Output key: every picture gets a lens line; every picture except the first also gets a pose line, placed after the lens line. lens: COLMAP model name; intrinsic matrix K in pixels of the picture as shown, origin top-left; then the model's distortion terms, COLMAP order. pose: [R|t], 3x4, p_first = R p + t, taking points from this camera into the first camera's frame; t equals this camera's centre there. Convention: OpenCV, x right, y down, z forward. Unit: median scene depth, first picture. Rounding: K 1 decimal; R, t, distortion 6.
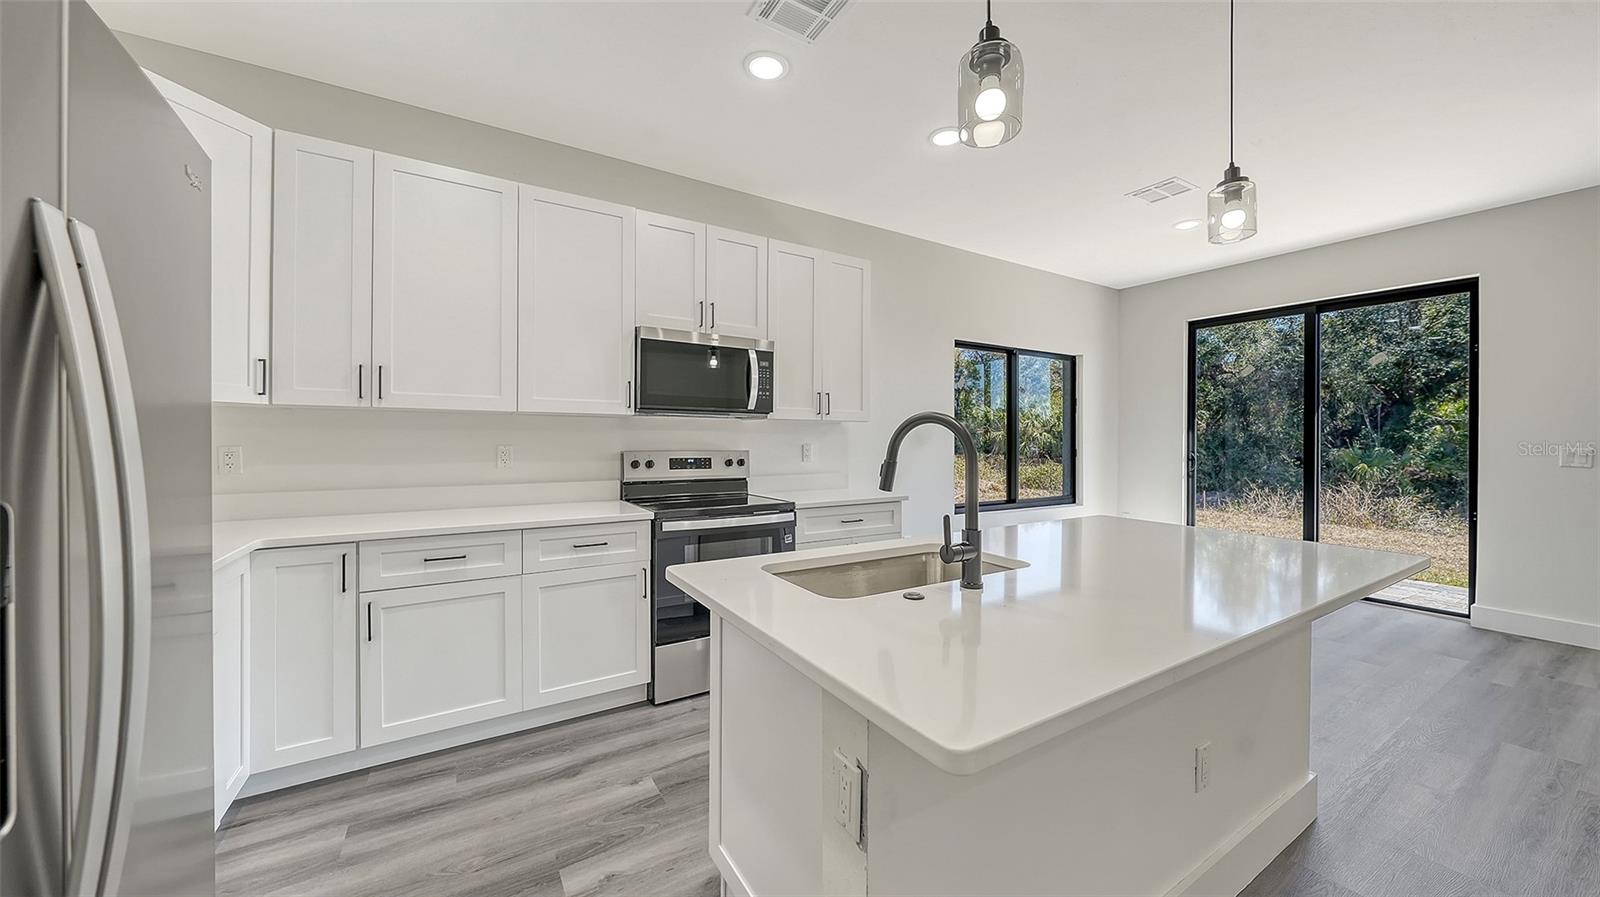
lens RADIAL K [[557.9, 0, 800.8], [0, 557.9, 438.9], [0, 0, 1]] dist [-0.000715, -0.000623]
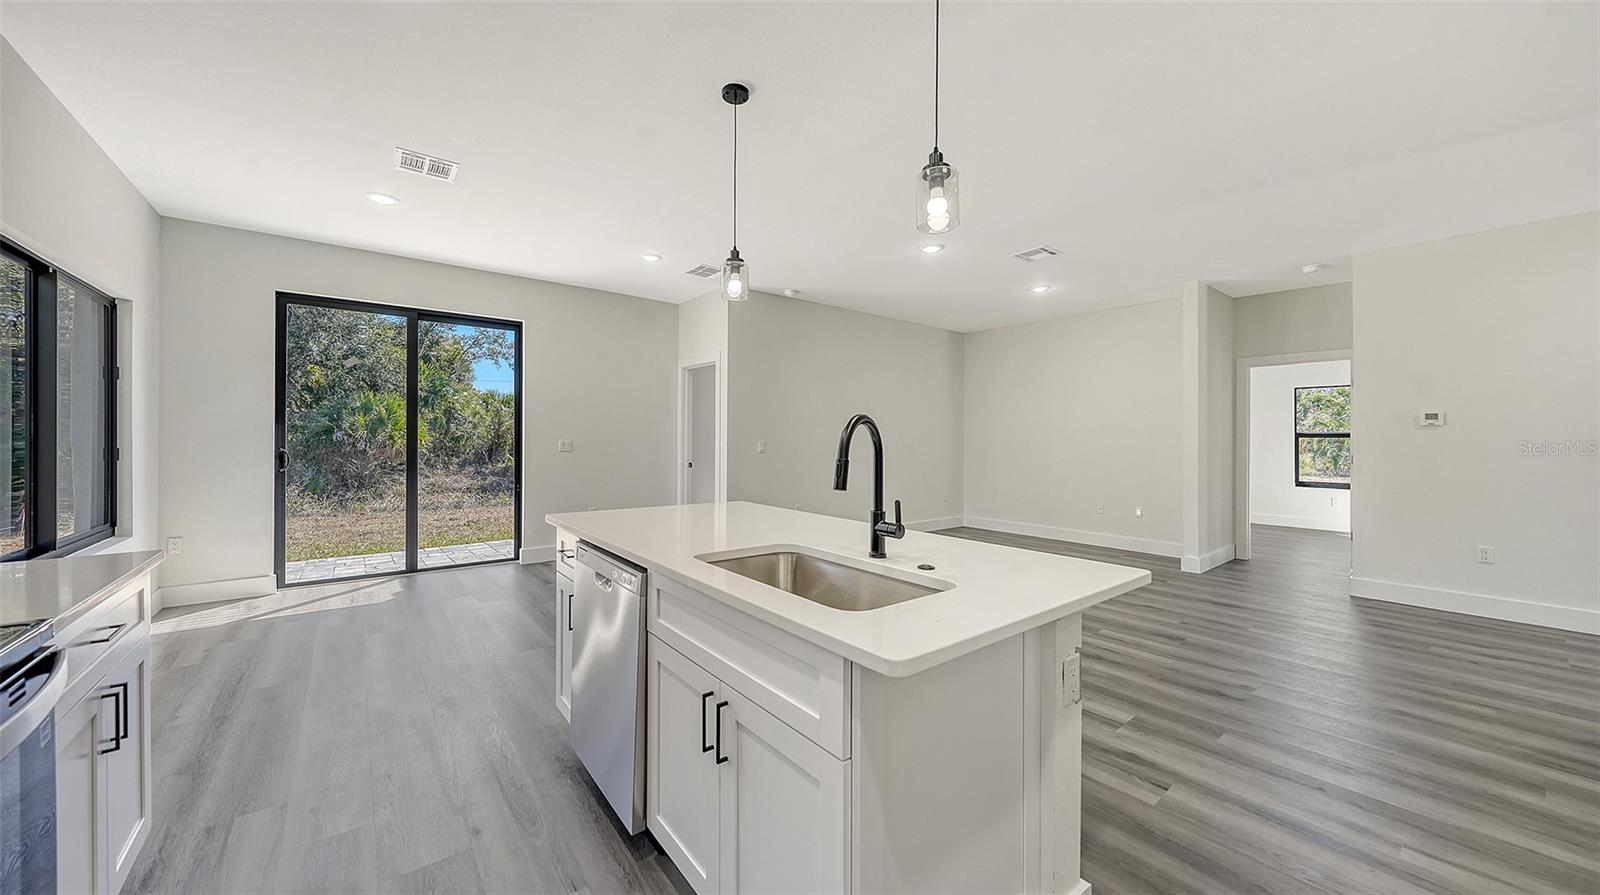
lens RADIAL K [[557.9, 0, 797.0], [0, 557.9, 439.8], [0, 0, 1]] dist [-0.000715, -0.000623]
pose [[-0.113078, -0.008222, 0.993552, -0.370268], [-0.007719, 0.999943, 0.007397, -0.001558], [-0.993556, -0.006833, -0.113135, 0.541427]]
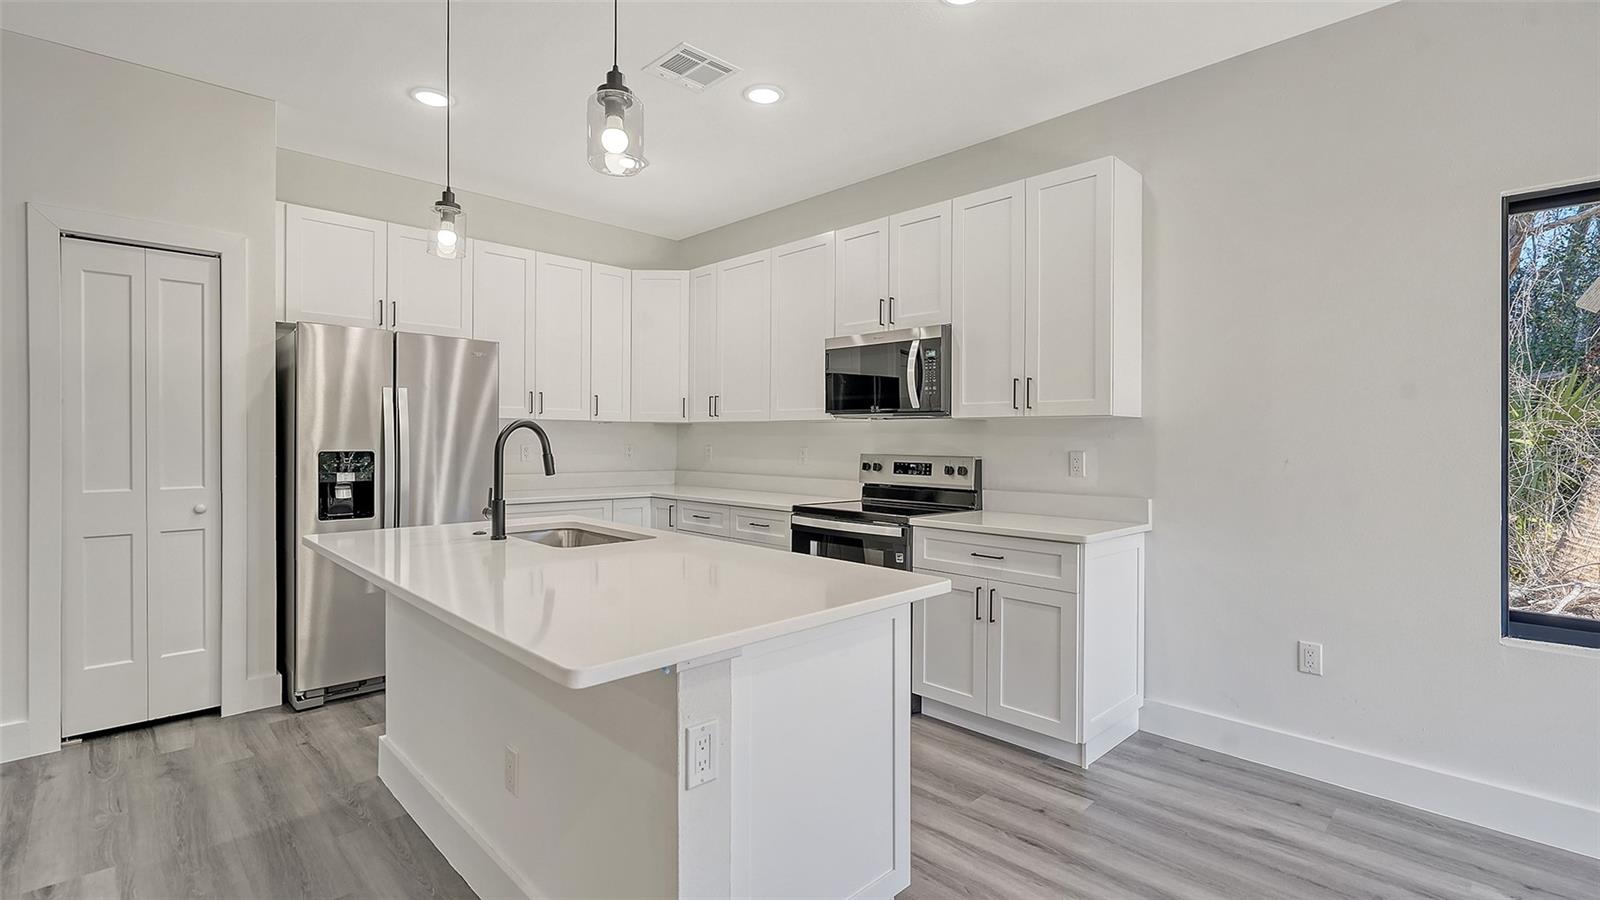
lens RADIAL K [[714.6, 0, 794.7], [0, 714.6, 445.0], [0, 0, 1]] dist [-0.001284, 0.001956]
pose [[0.216813, 0.003598, -0.976207, 0.933748], [-0.007387, 0.999971, 0.002045, 0.003553], [0.976185, 0.006768, 0.216833, 0.548984]]
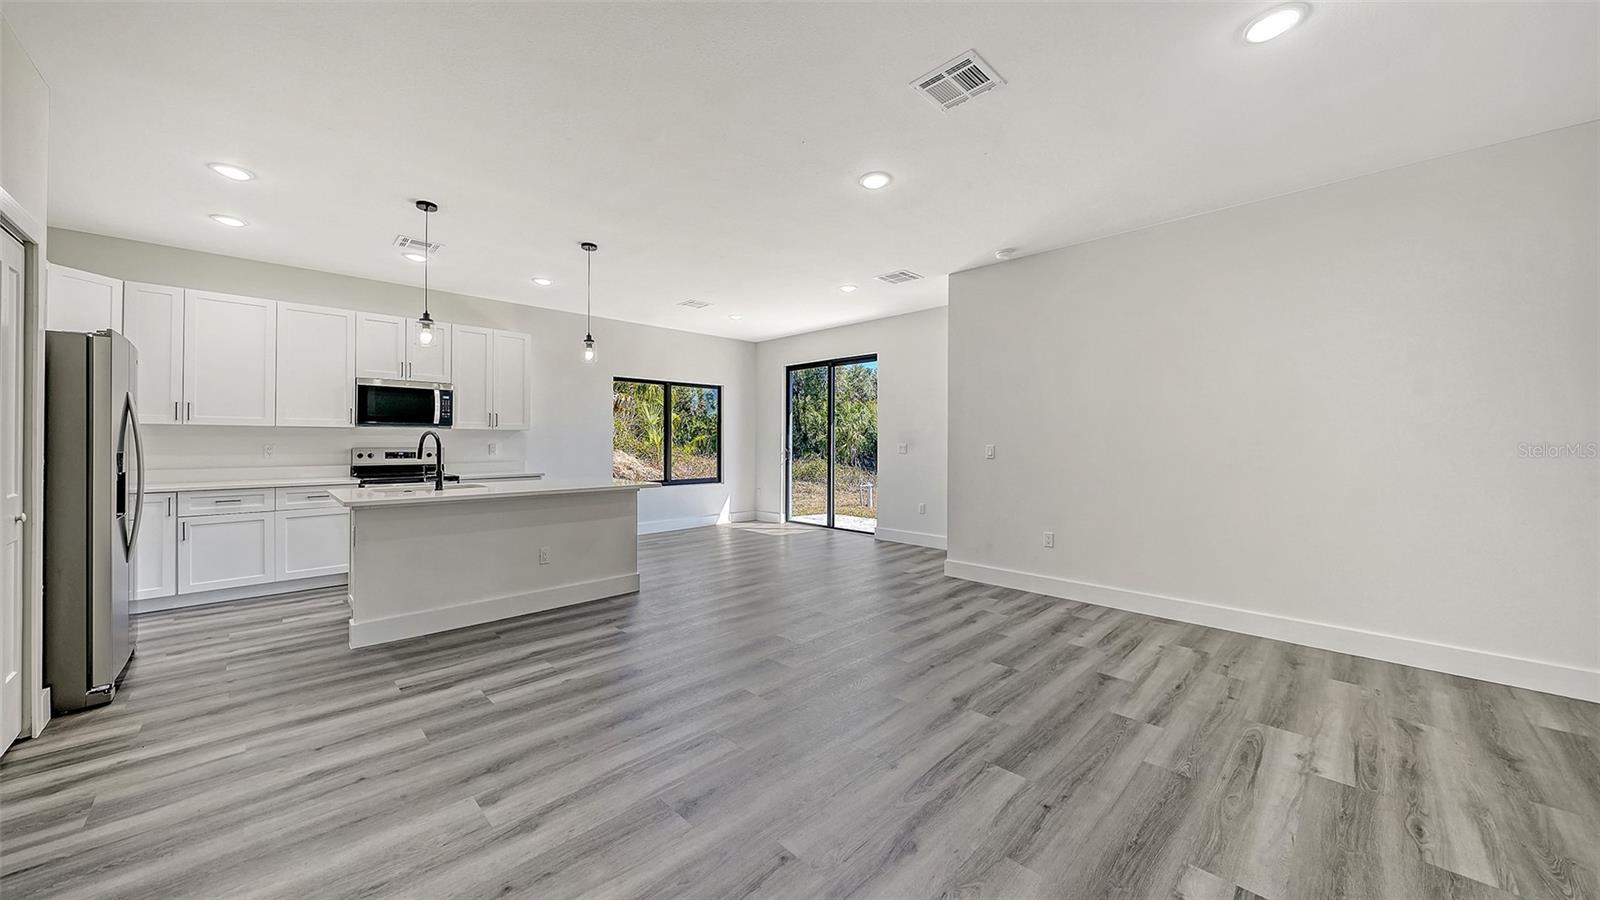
lens RADIAL K [[557.9, 0, 787.9], [0, 557.9, 437.9], [0, 0, 1]] dist [-0.000715, -0.000623]
pose [[0.977977, -0.003357, 0.208686, 0.605105], [0.004842, 0.999966, -0.006608, 0.008153], [-0.208656, 0.007473, 0.977960, -0.914089]]
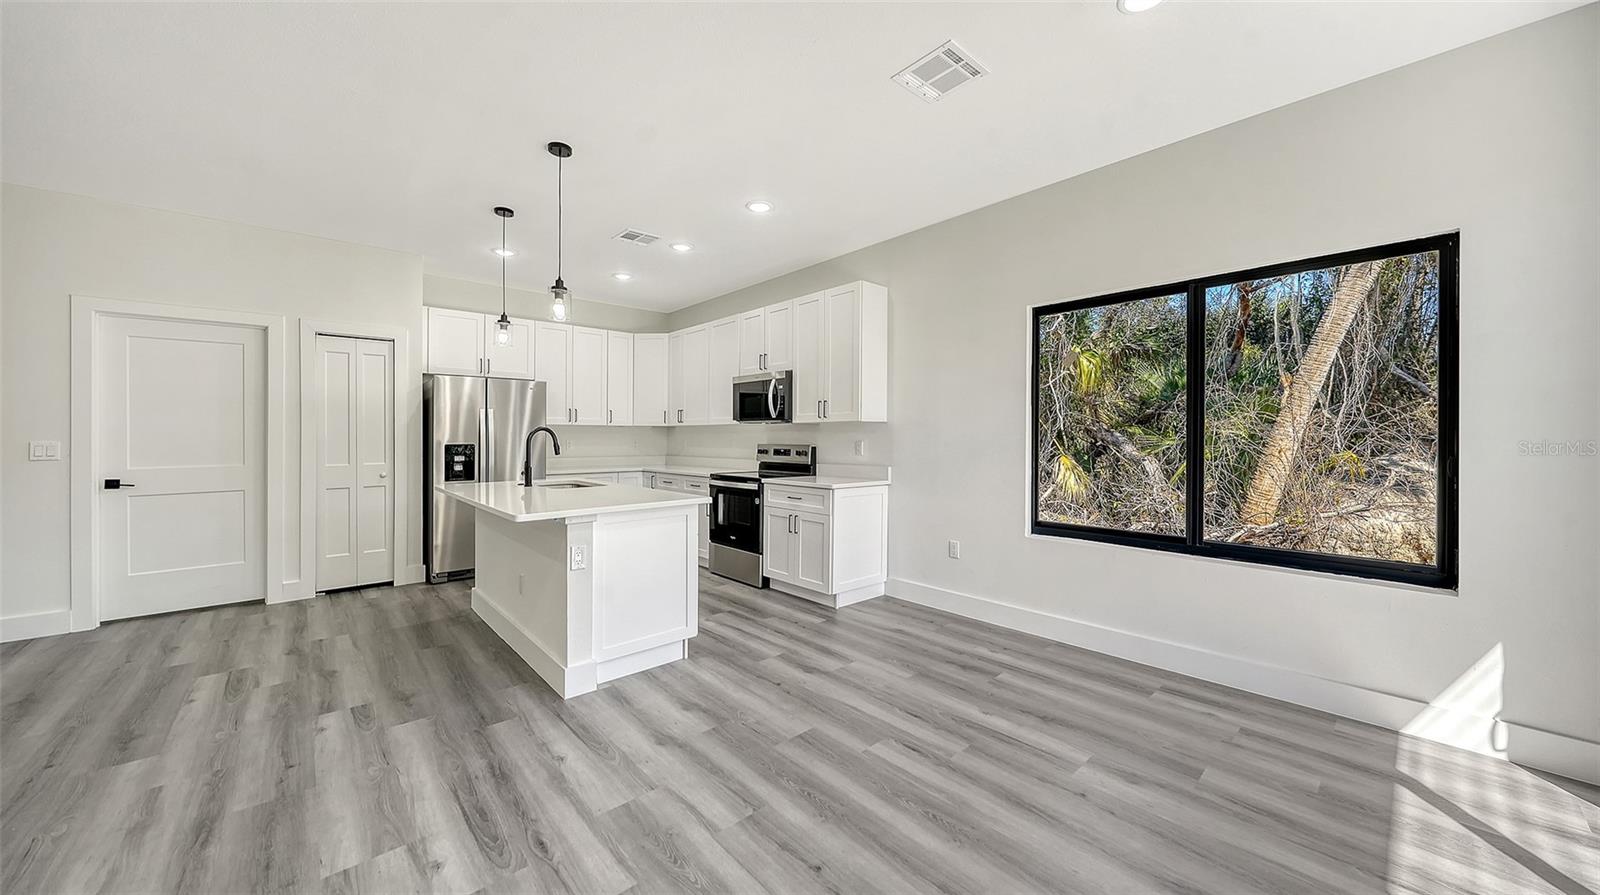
lens RADIAL K [[557.9, 0, 798.4], [0, 557.9, 435.8], [0, 0, 1]] dist [-0.000715, -0.000623]
pose [[0.173053, -0.008224, -0.984878, 1.401478], [0.000159, 0.999965, -0.008322, 0.009596], [0.984912, 0.001283, 0.173049, 0.770543]]
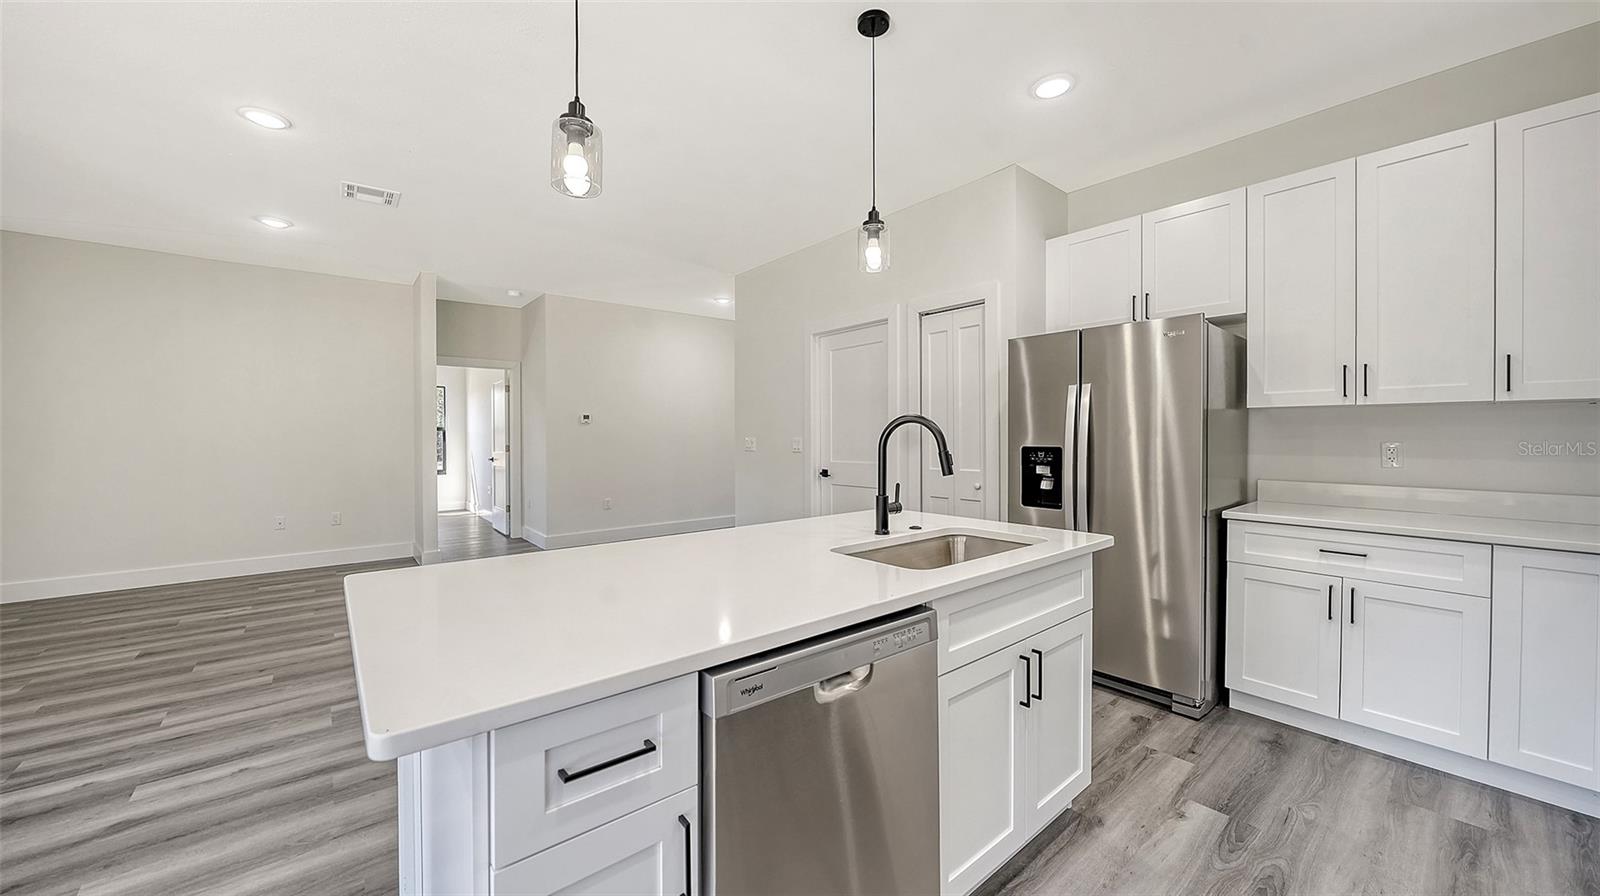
lens RADIAL K [[570.2, 0, 795.4], [0, 570.2, 440.5], [0, 0, 1]] dist [-0.005738, -0.000104]
pose [[-0.990860, -0.001992, -0.134882, 0.298190], [-0.003433, 0.999939, 0.010453, 0.001352], [0.134853, 0.010821, -0.990806, 1.005937]]
